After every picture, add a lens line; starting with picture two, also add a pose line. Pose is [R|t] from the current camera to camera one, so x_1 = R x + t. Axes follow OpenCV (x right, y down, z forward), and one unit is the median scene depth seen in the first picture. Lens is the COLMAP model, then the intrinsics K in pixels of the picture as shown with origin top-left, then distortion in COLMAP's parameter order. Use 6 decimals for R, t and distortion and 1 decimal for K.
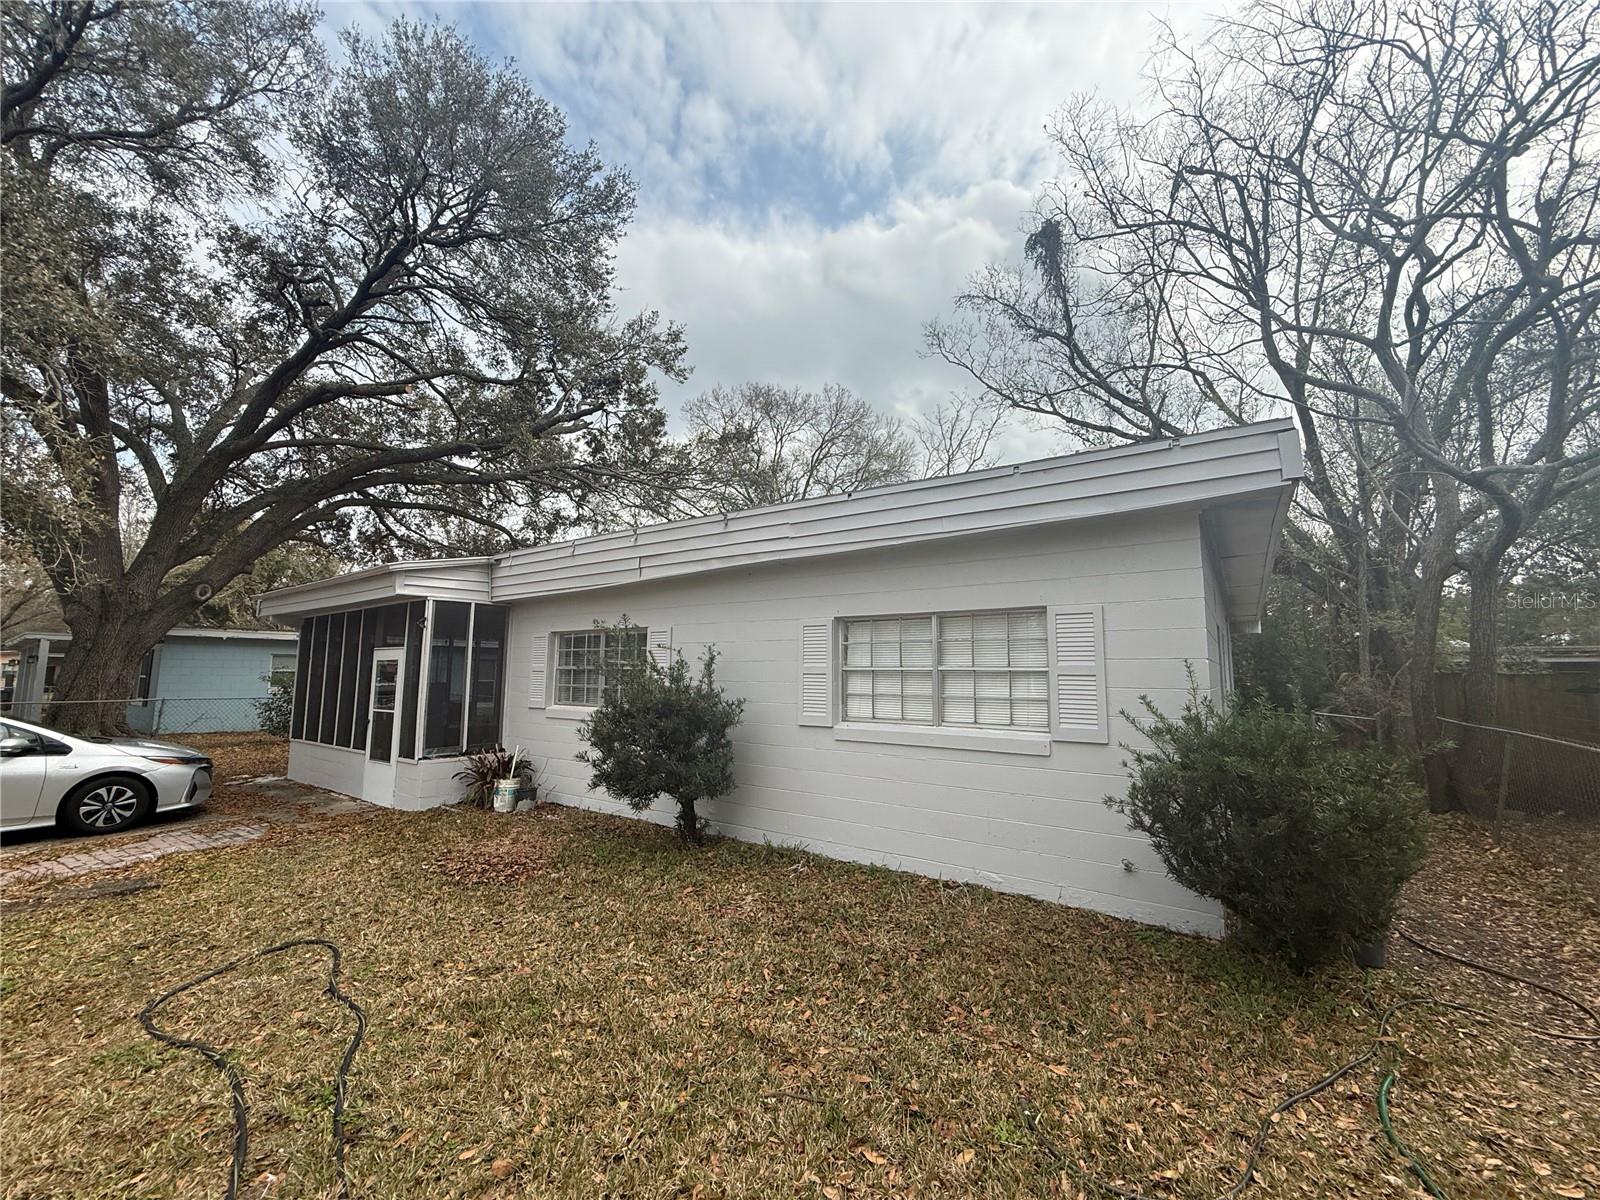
lens RADIAL K [[642.0, 0, 800.0], [0, 642.0, 600.0], [0, 0, 1]] dist [0.000637, 0.000098]
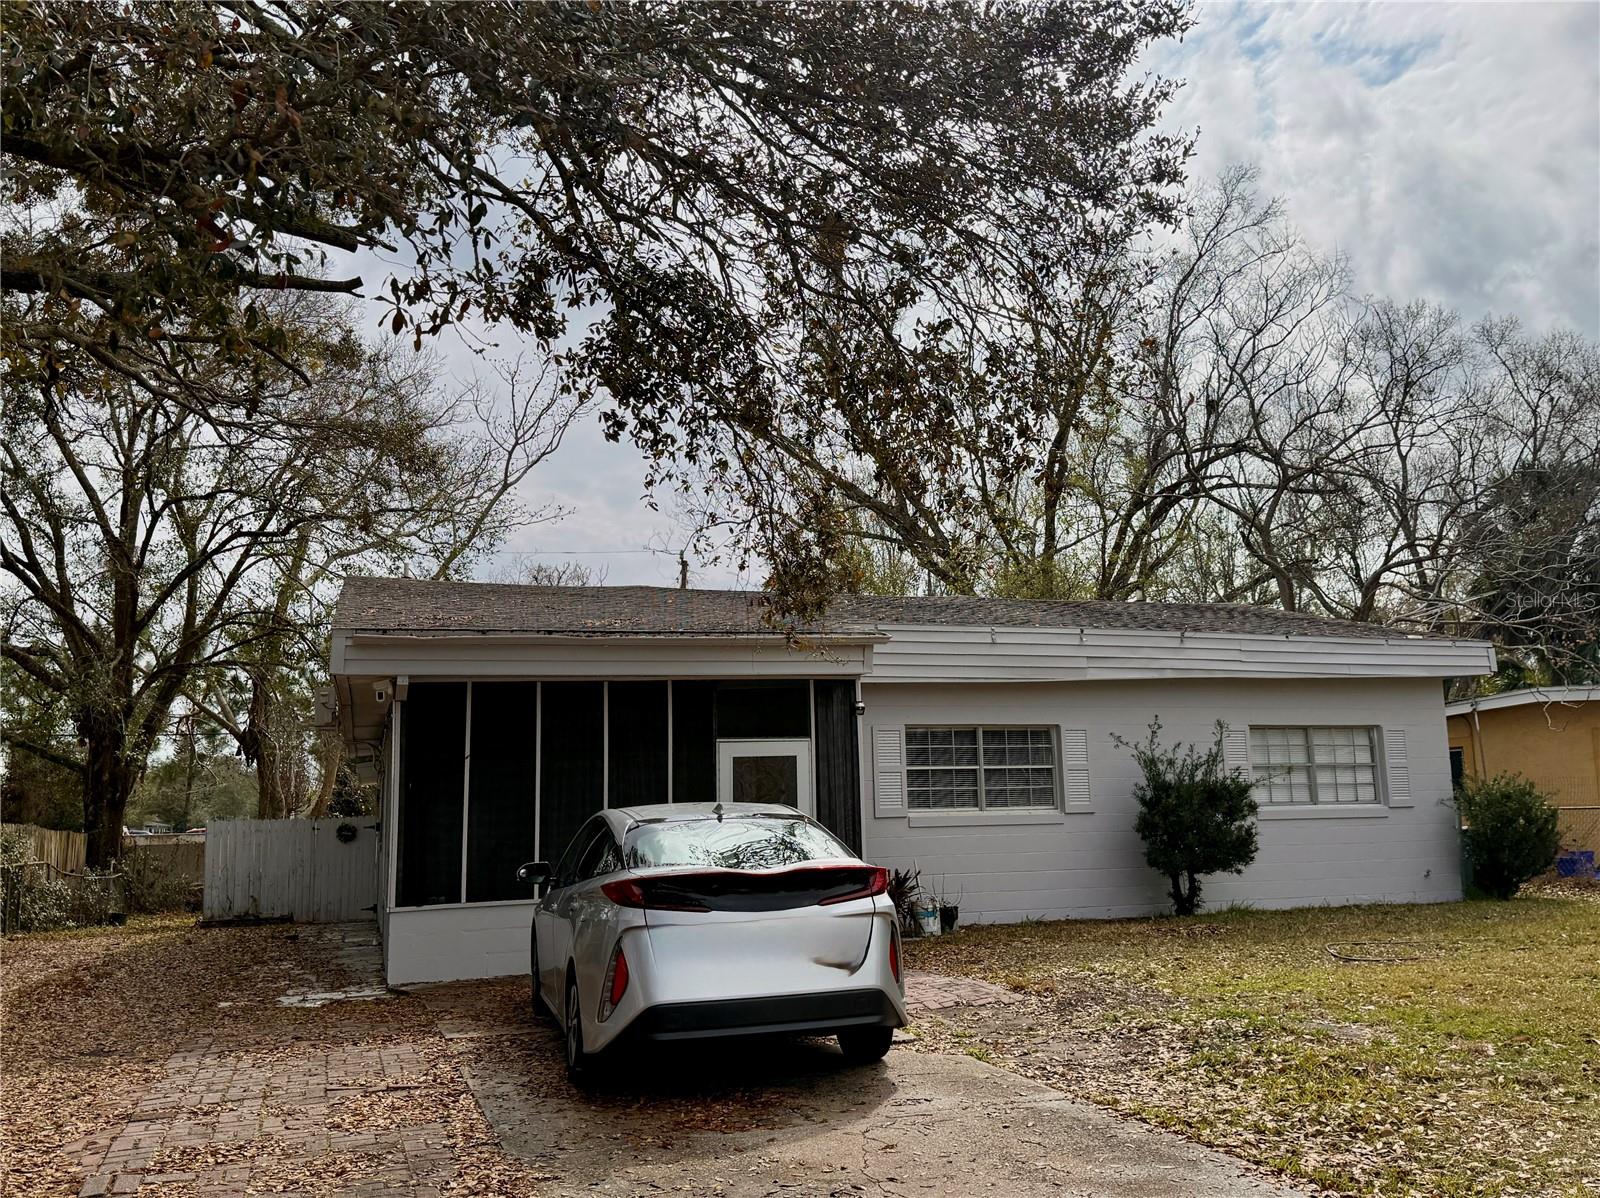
lens RADIAL K [[1110.9, 0, 805.9], [0, 1110.9, 605.8], [0, 0, 1]] dist [0.165045, -0.347951]
pose [[0.629920, 0.111452, 0.768621, -1.685846], [-0.063065, 0.993722, -0.092407, 0.040385], [-0.774095, 0.009735, 0.632995, 0.185322]]
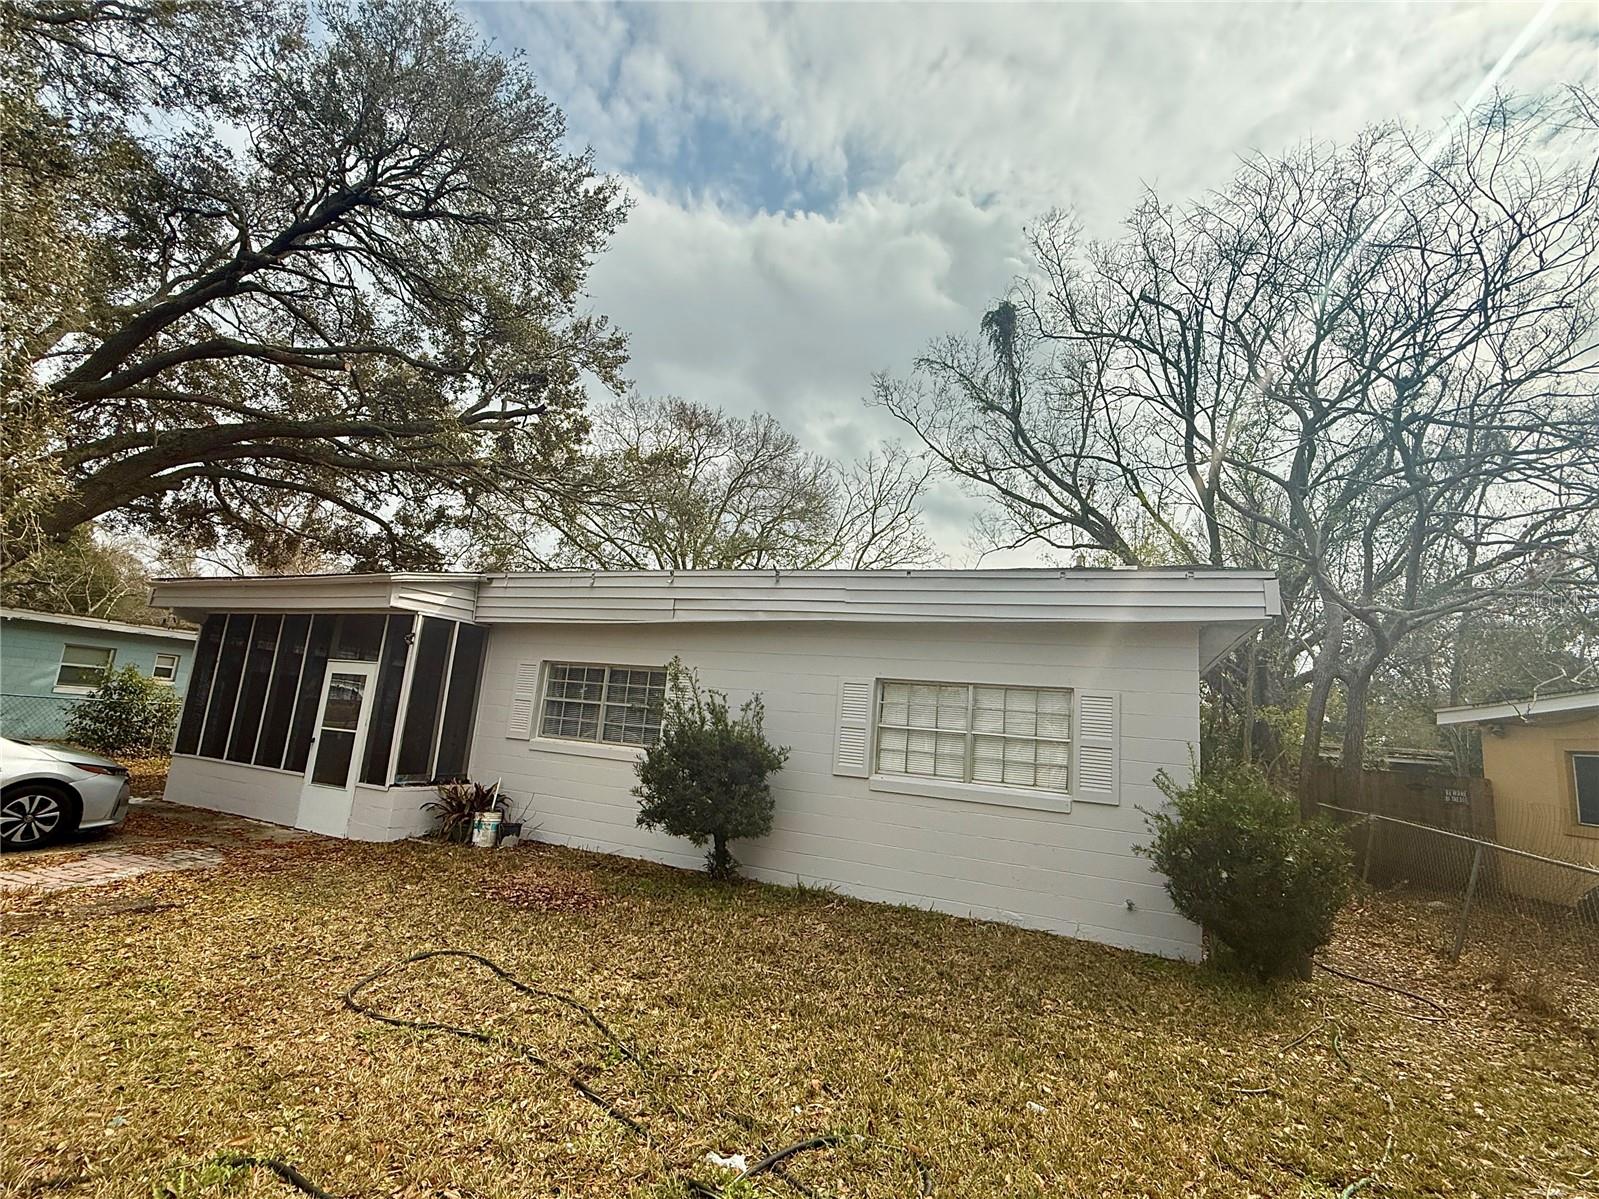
lens RADIAL K [[724.0, 0, 799.5], [0, 724.0, 599.5], [0, 0, 1]] dist [-0.000306, -0.000046]
pose [[0.975777, 0.109064, 0.189643, -0.241354], [-0.099030, 0.993174, -0.061634, -0.012799], [-0.195070, 0.041361, 0.979917, -0.147452]]
